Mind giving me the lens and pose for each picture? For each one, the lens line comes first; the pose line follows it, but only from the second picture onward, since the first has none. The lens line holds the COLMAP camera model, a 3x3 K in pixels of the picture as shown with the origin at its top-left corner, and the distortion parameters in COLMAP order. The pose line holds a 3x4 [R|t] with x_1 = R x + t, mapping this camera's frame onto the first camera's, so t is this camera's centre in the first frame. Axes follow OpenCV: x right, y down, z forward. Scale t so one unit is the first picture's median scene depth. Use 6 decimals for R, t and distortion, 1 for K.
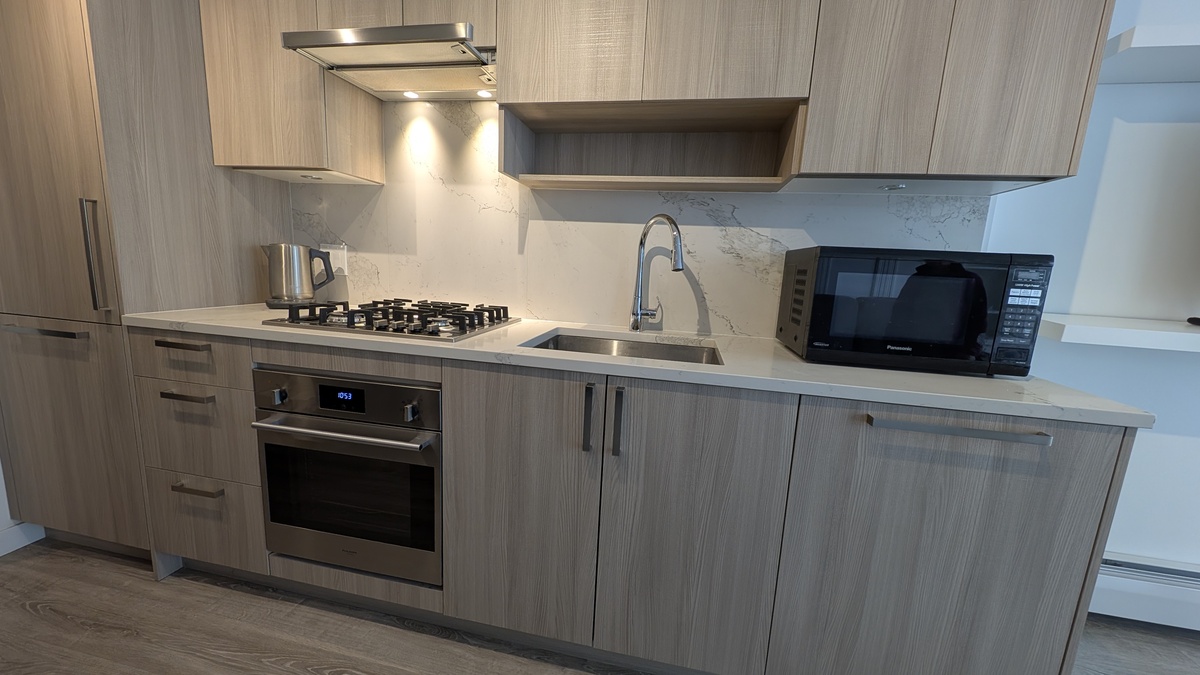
lens RADIAL K [[427.4, 0, 596.6], [0, 427.4, 338.5], [0, 0, 1]] dist [0.005052, -0.002552]
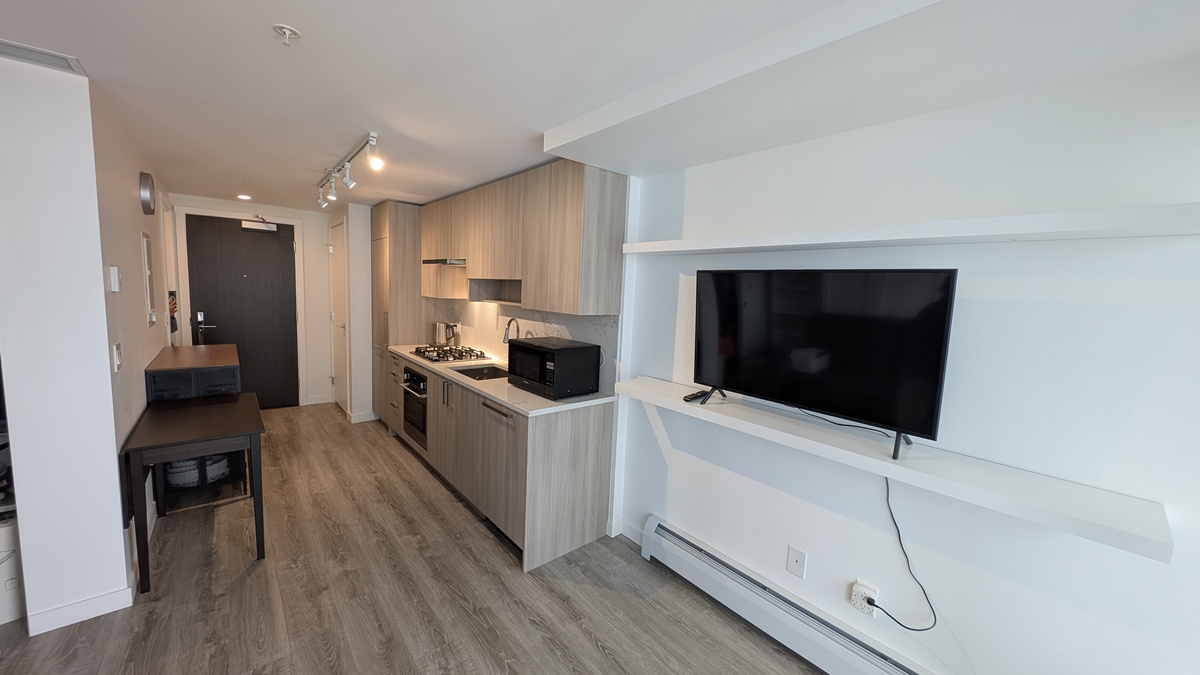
lens RADIAL K [[427.4, 0, 604.2], [0, 427.4, 335.3], [0, 0, 1]] dist [0.005052, -0.002552]
pose [[0.793517, 0.048978, -0.606575, 2.095159], [-0.105277, 0.992776, -0.057560, -0.124227], [0.599373, 0.109534, 0.792940, -0.576054]]
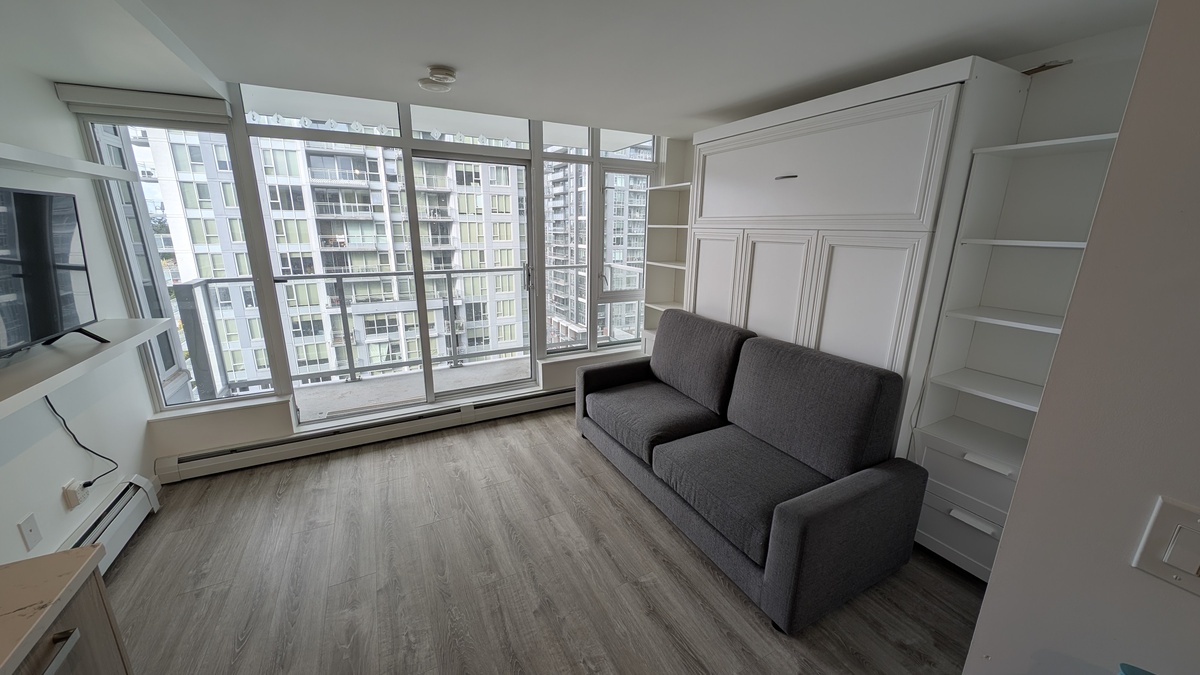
lens RADIAL K [[427.4, 0, 598.3], [0, 427.4, 334.1], [0, 0, 1]] dist [0.005052, -0.002552]
pose [[-0.628627, -0.250005, 0.736427, -0.123969], [0.085057, 0.919140, 0.384639, -0.405777], [-0.773042, 0.304432, -0.556532, 0.299602]]
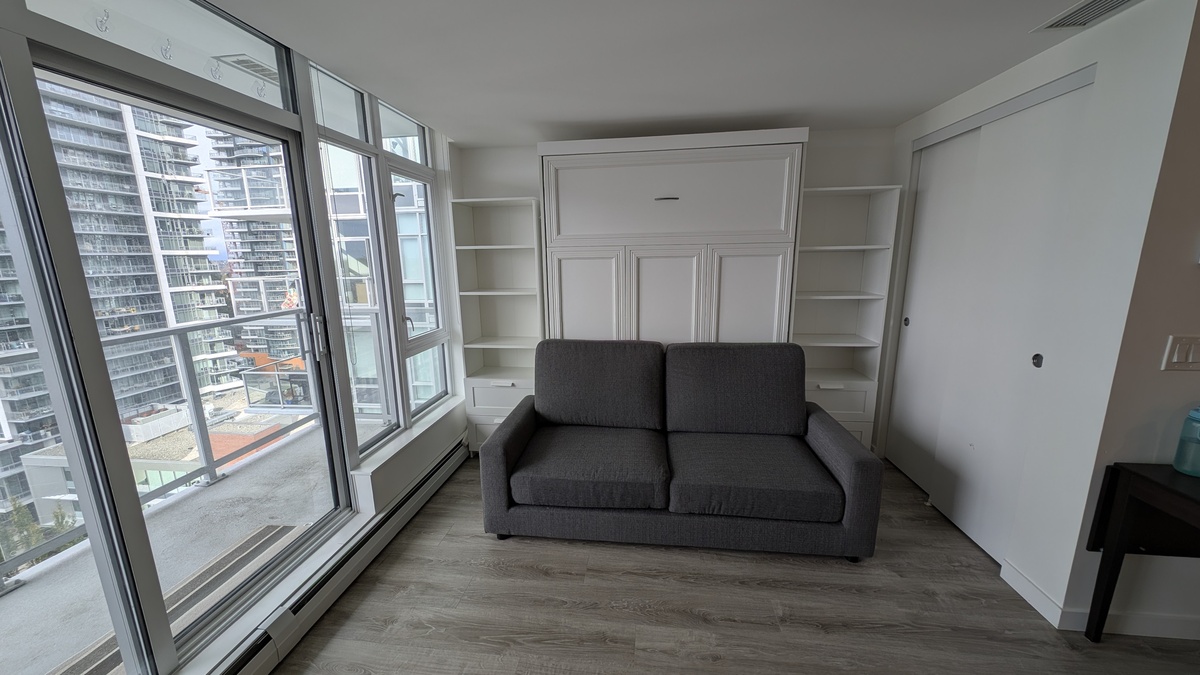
lens RADIAL K [[427.4, 0, 599.9], [0, 427.4, 336.7], [0, 0, 1]] dist [0.005052, -0.002552]
pose [[-0.996114, -0.020500, -0.085660, 1.417442], [-0.048945, 0.937387, 0.344833, -0.314031], [0.073228, 0.347686, -0.934747, 0.558179]]
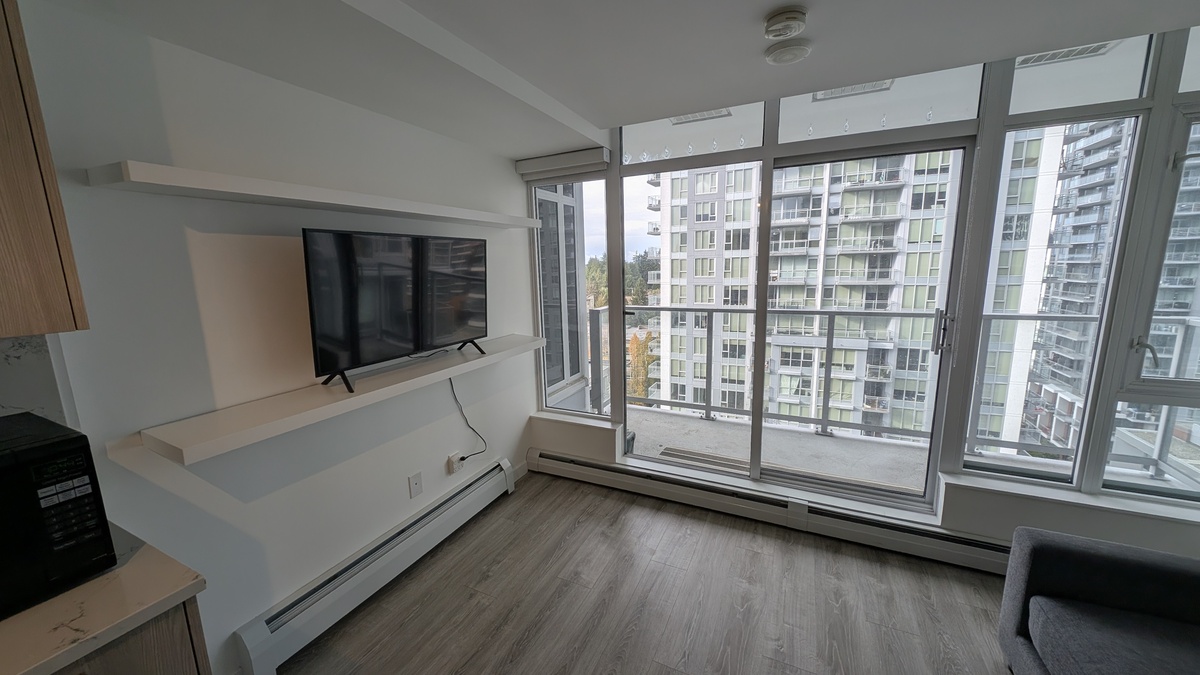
lens RADIAL K [[427.4, 0, 598.4], [0, 427.4, 335.9], [0, 0, 1]] dist [0.005052, -0.002552]
pose [[0.241905, -0.221903, 0.944585, 0.409959], [0.196995, 0.964455, 0.176122, -0.258628], [-0.950092, 0.143474, 0.277021, -0.207102]]
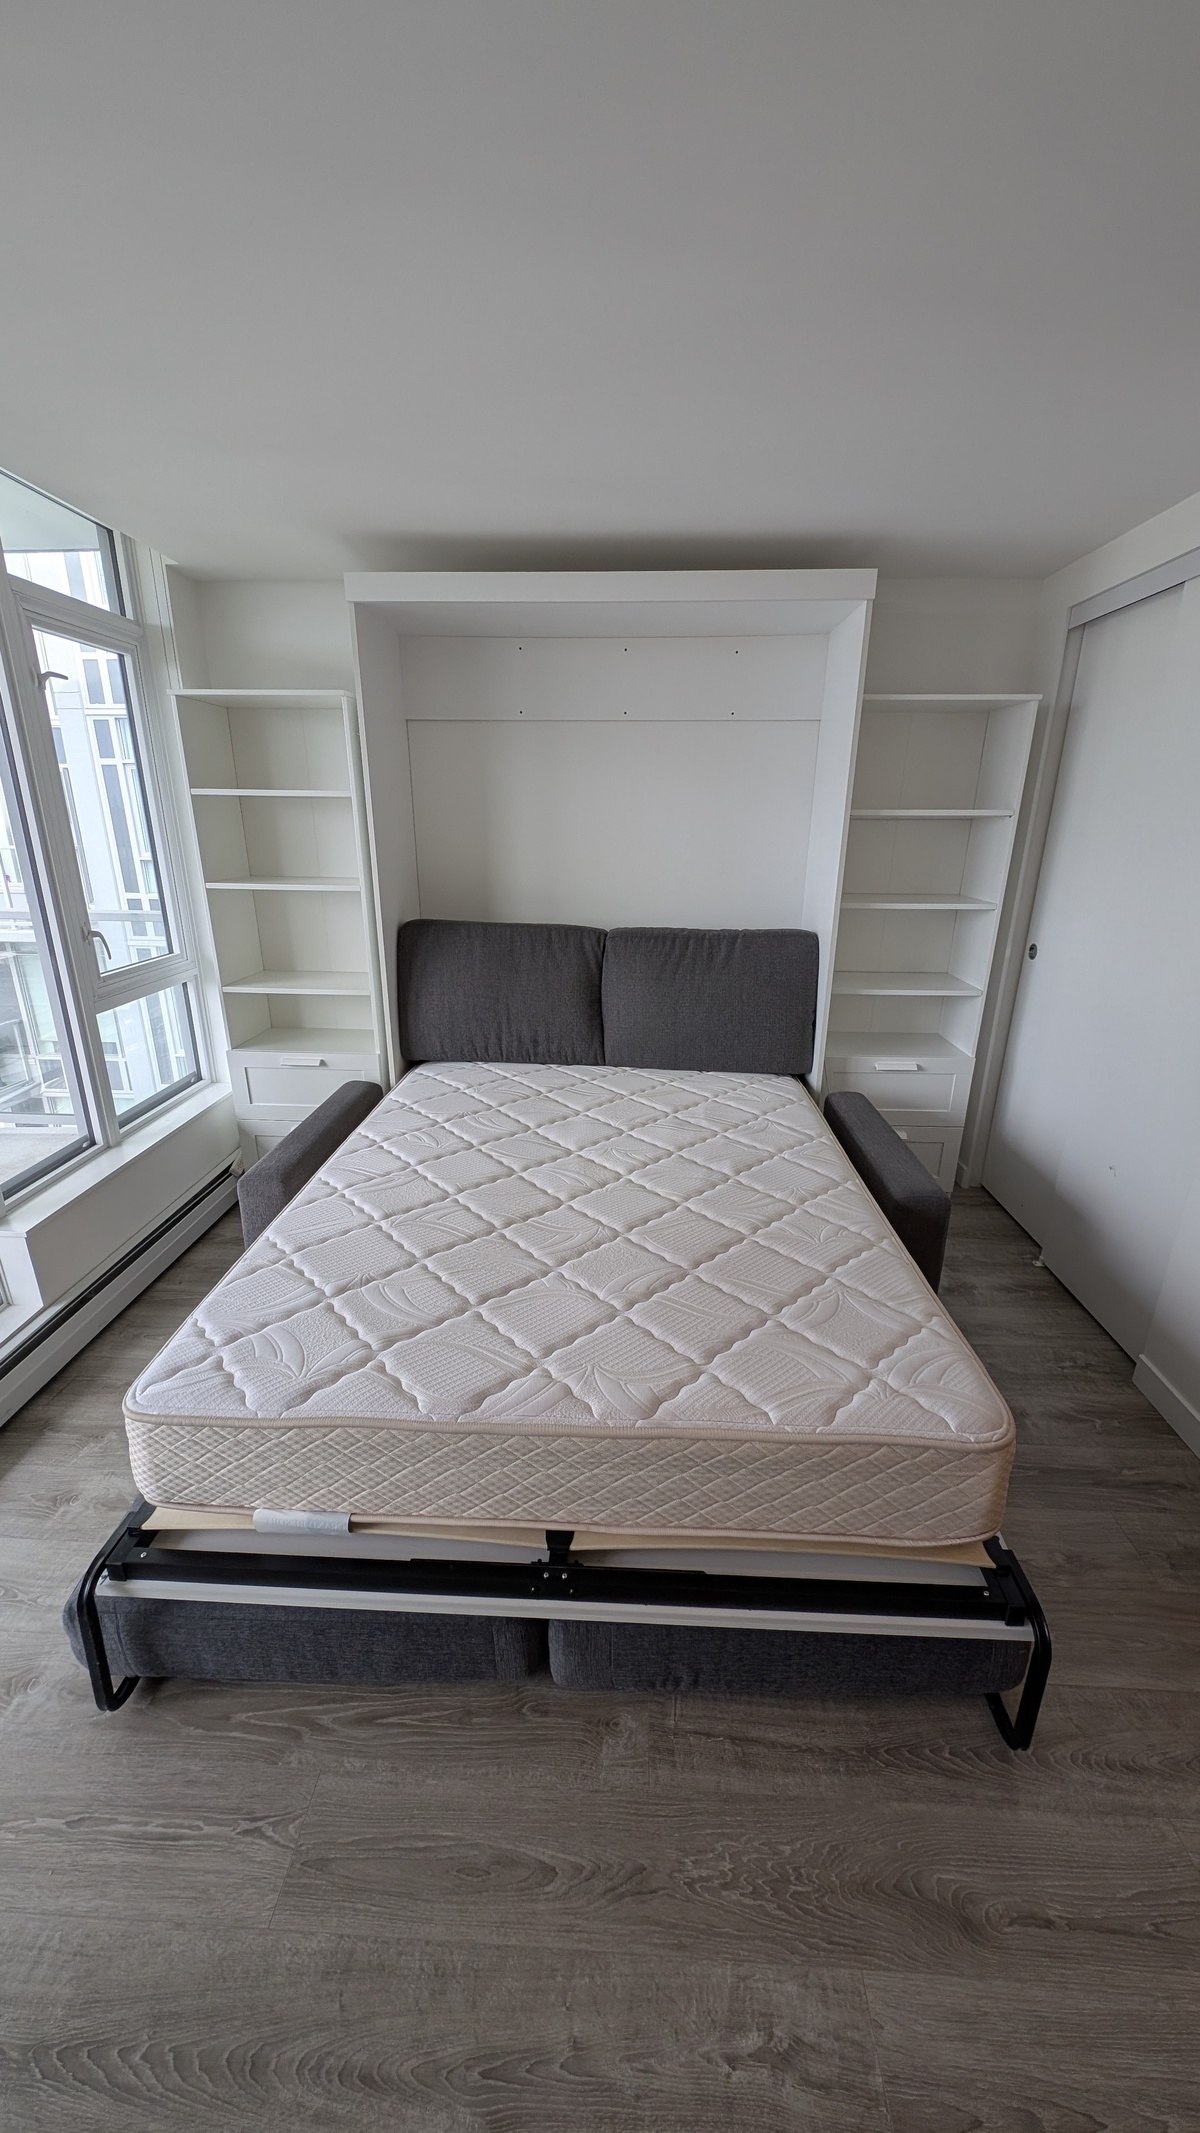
lens RADIAL K [[759.8, 0, 603.4], [0, 759.8, 1067.4], [0, 0, 1]] dist [0.005052, -0.002552]
pose [[-0.985850, -0.008430, -0.167415, 1.245471], [-0.085415, 0.884612, 0.458438, -0.311072], [0.144233, 0.466251, -0.872815, 0.484615]]
